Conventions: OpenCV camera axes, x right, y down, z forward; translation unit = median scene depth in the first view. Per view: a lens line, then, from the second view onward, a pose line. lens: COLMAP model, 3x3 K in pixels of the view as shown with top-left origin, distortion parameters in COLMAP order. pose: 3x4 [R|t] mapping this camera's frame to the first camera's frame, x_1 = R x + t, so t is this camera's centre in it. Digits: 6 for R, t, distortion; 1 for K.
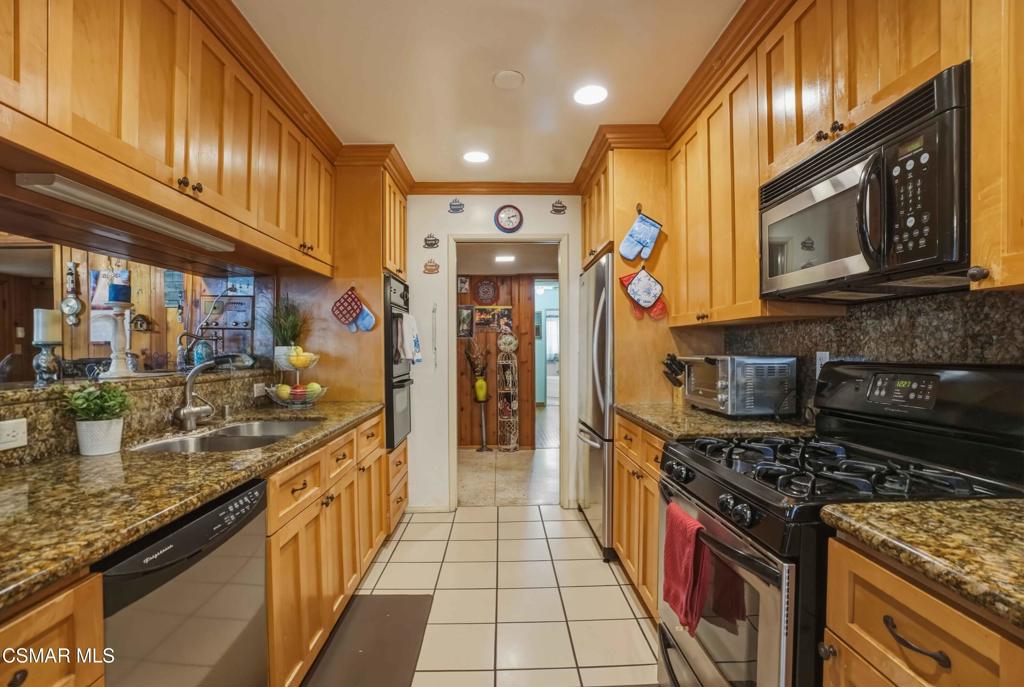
lens RADIAL K [[479.0, 0, 512.6], [0, 479.0, 360.4], [0, 0, 1]] dist [-0.076146, 0.025759]
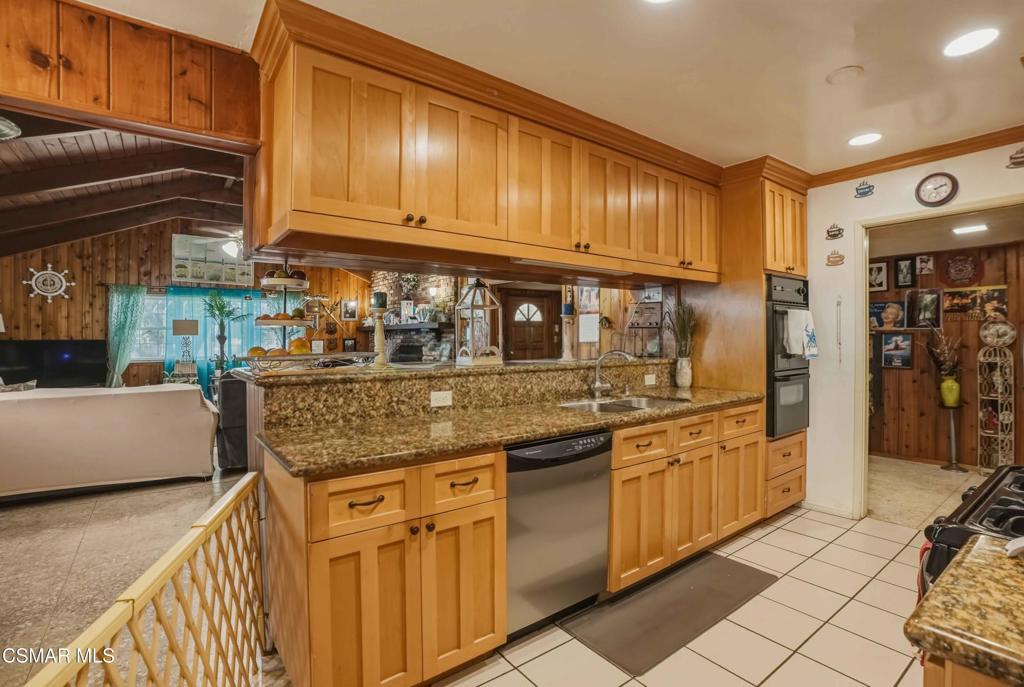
lens RADIAL K [[479.4, 0, 512.0], [0, 479.4, 343.5], [0, 0, 1]] dist [-0.076729, 0.025894]
pose [[0.578041, 0.010195, -0.815944, 0.232629], [-0.018649, 0.999826, -0.000719, -0.012441], [0.815795, 0.015632, 0.578130, -0.075408]]
